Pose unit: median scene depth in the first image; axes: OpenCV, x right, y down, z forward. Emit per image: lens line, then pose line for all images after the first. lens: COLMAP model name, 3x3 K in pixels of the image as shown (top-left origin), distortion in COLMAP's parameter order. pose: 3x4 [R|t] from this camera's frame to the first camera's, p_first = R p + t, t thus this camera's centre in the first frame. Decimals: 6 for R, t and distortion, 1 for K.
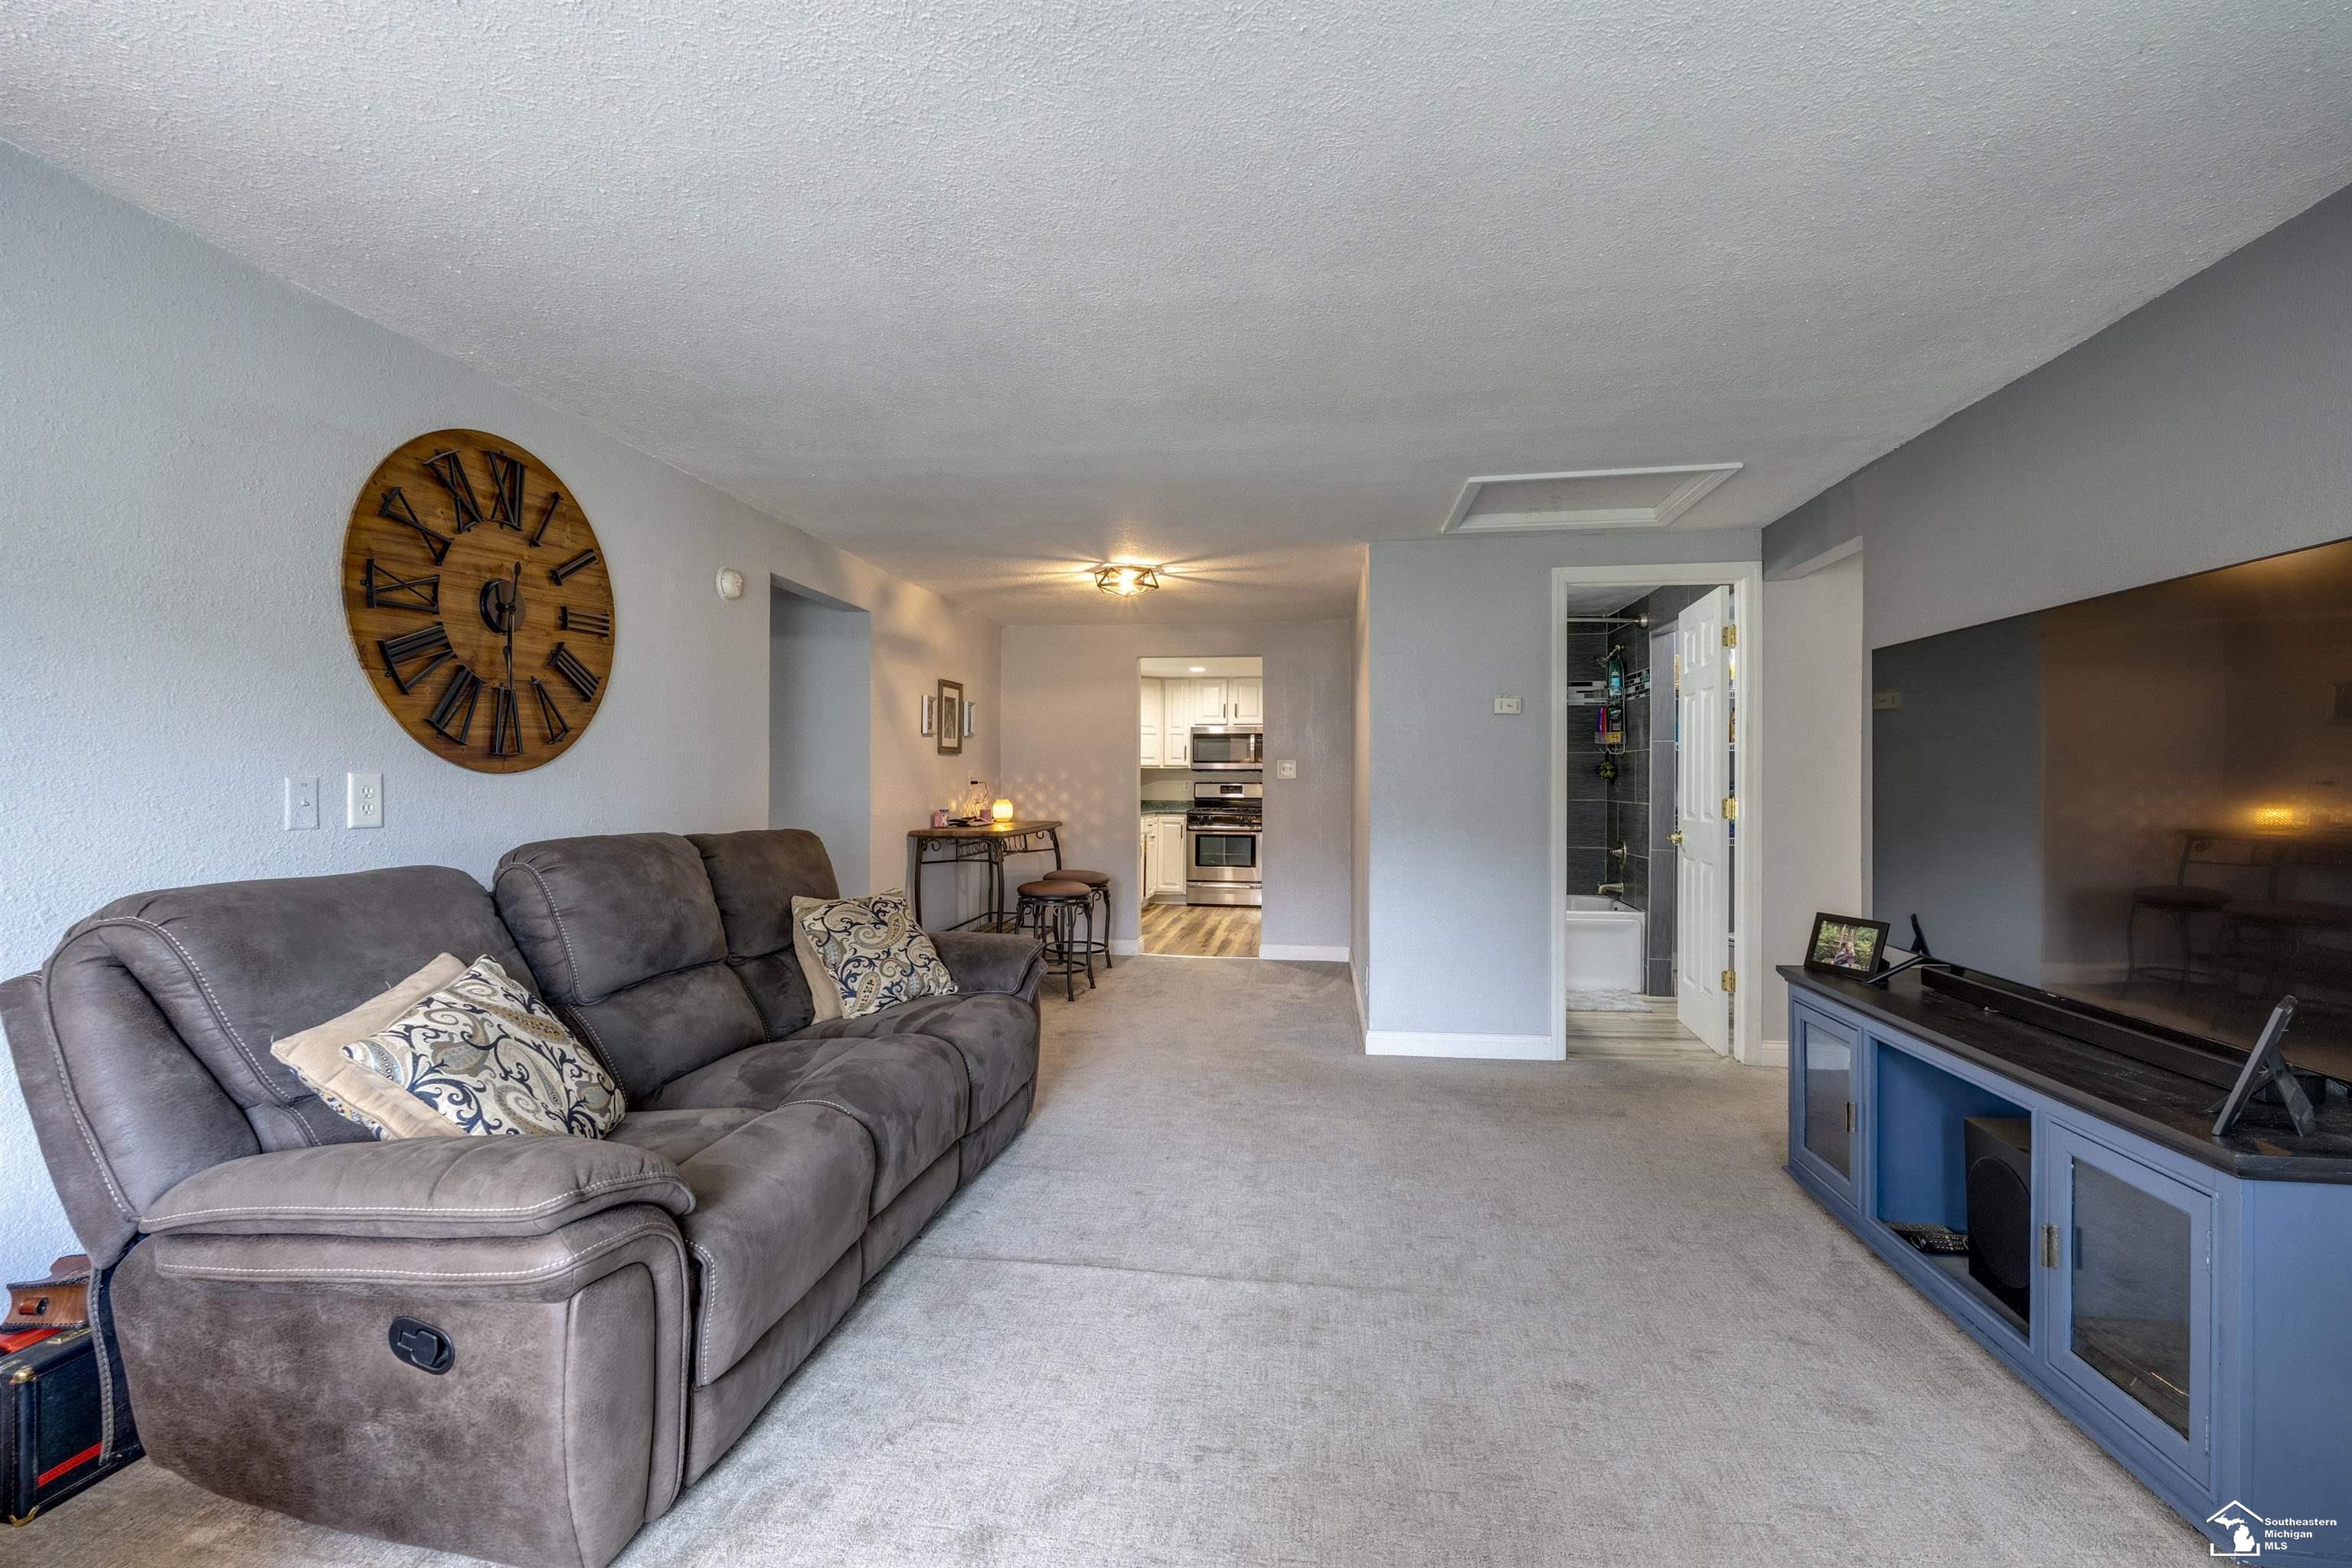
lens RADIAL K [[1032.4, 0, 1172.0], [0, 1032.4, 759.9], [0, 0, 1]] dist [-0.002817, 0.000011]
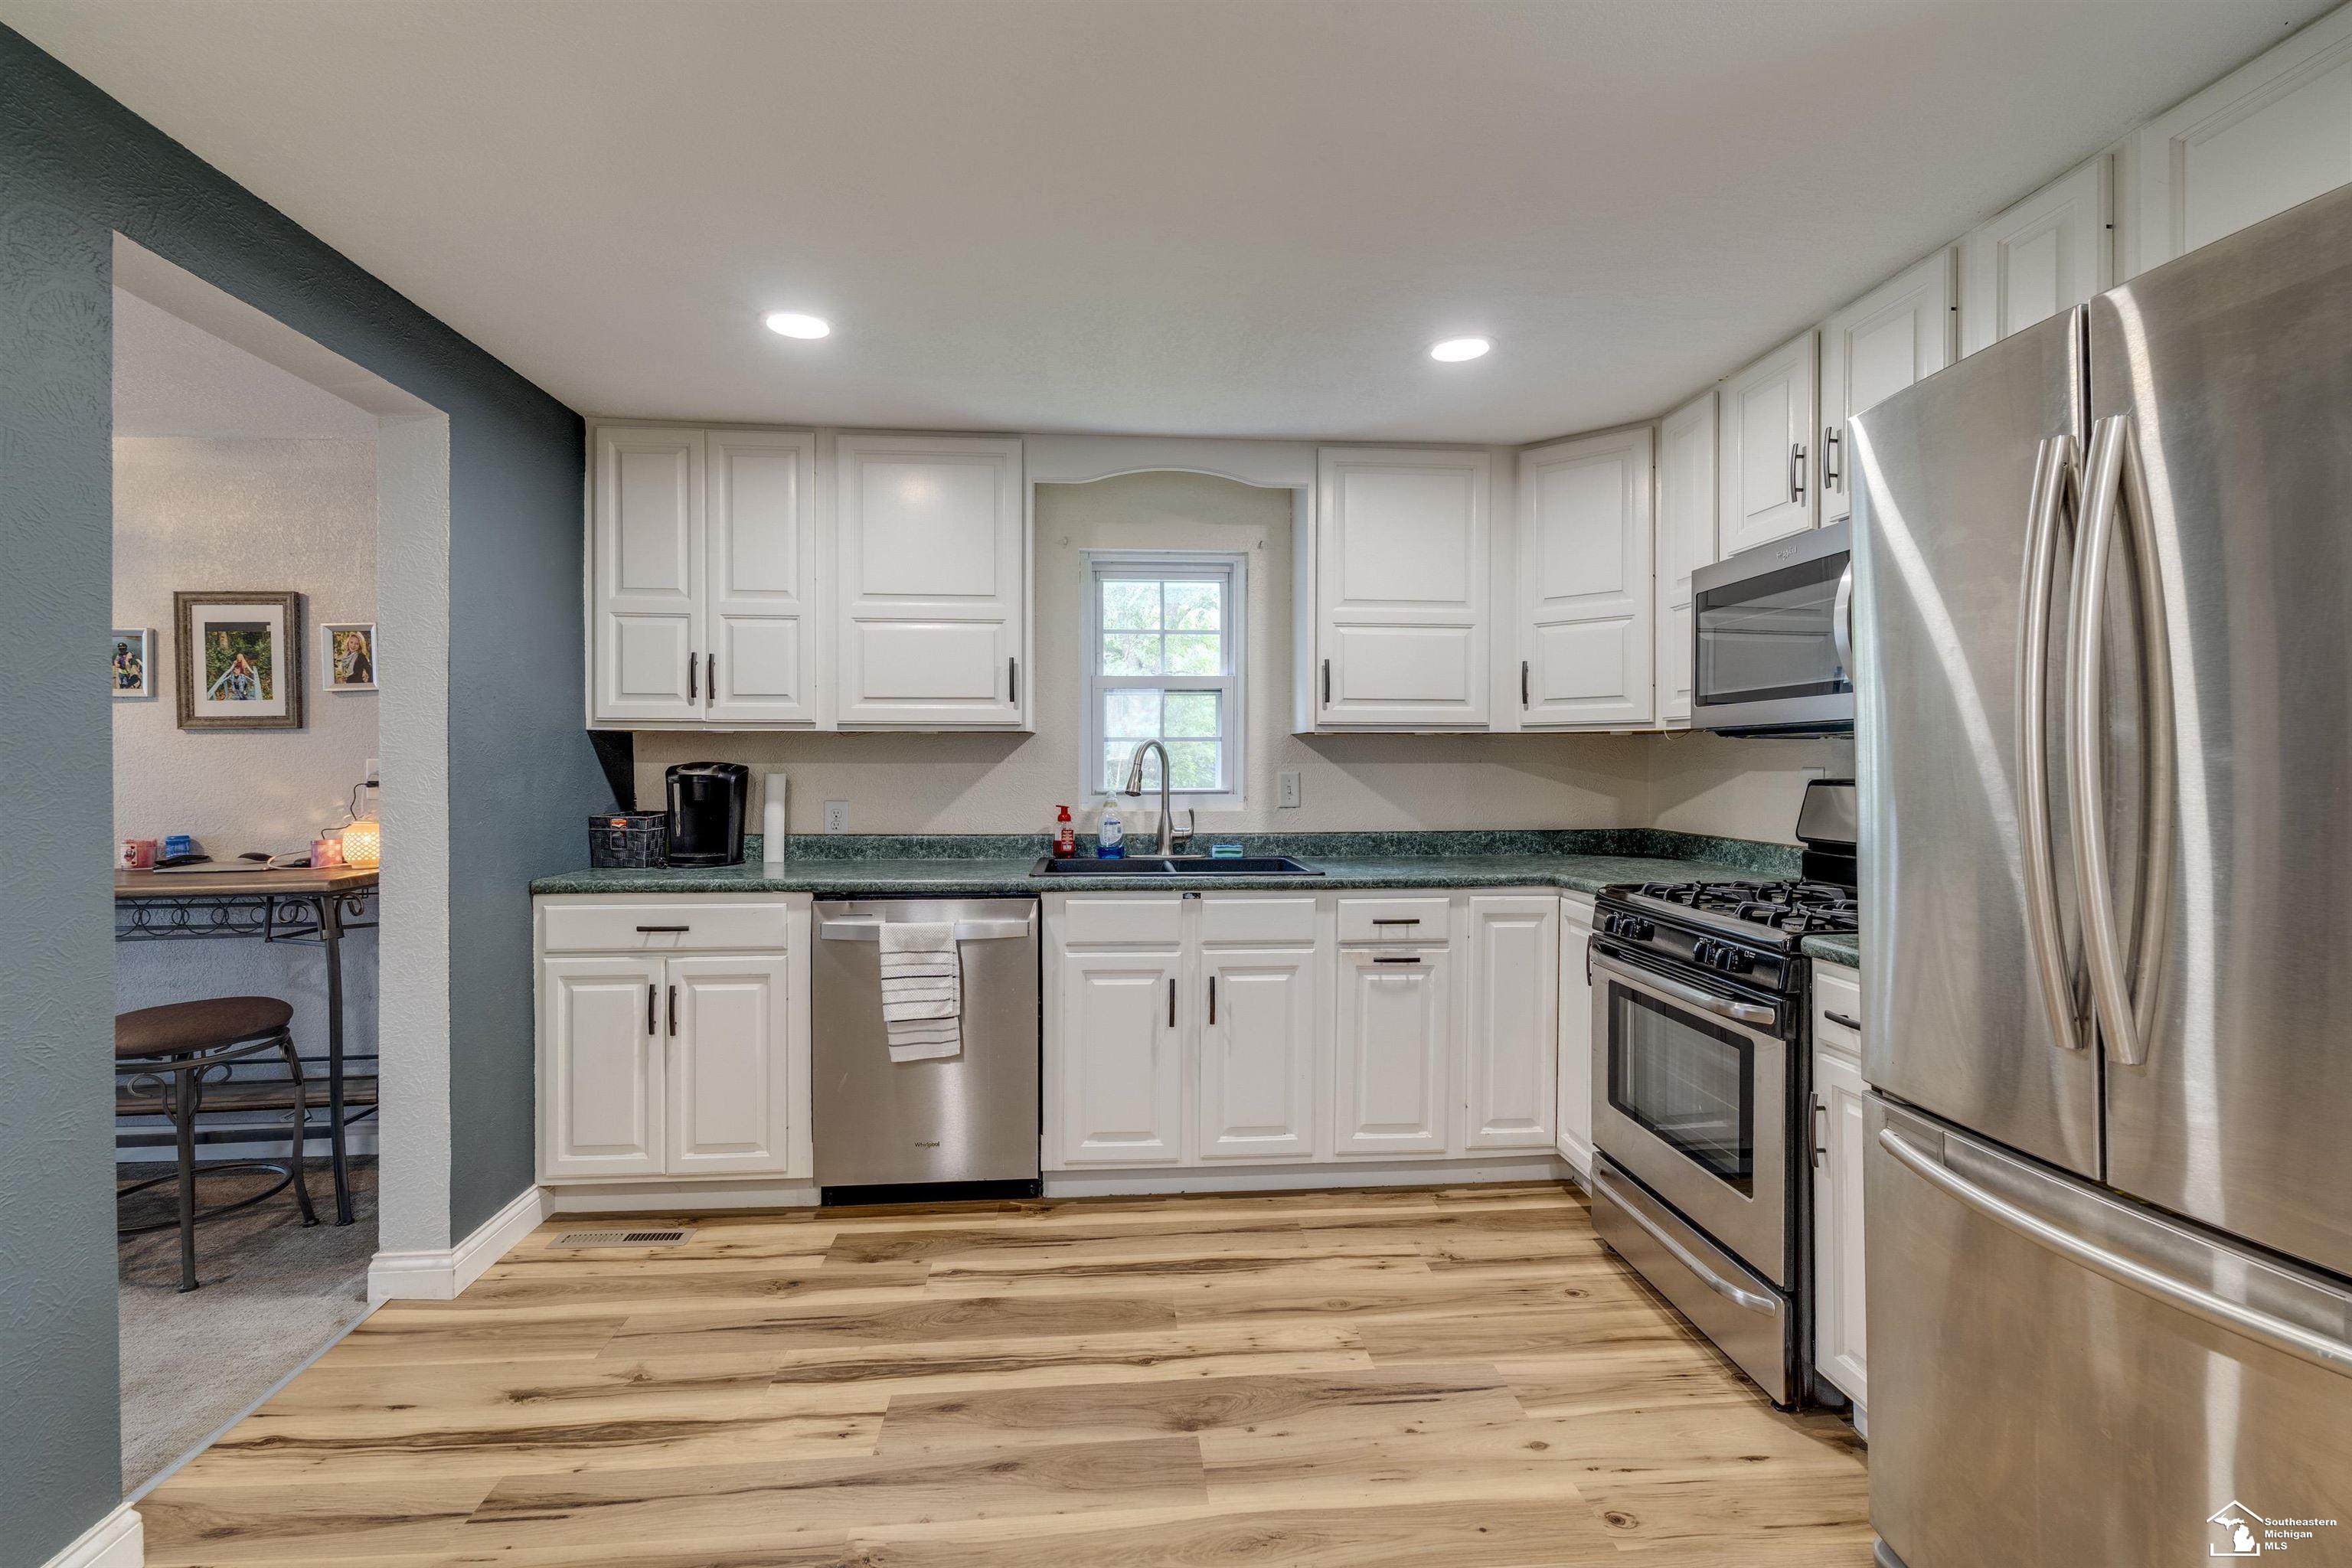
lens RADIAL K [[1048.5, 0, 1178.7], [0, 1048.5, 768.0], [0, 0, 1]] dist [-0.001877, -0.000022]
pose [[0.227700, -0.001462, -0.973730, 0.802102], [0.025068, 0.999676, 0.004361, 0.045291], [0.973409, -0.025403, 0.227663, 2.610730]]
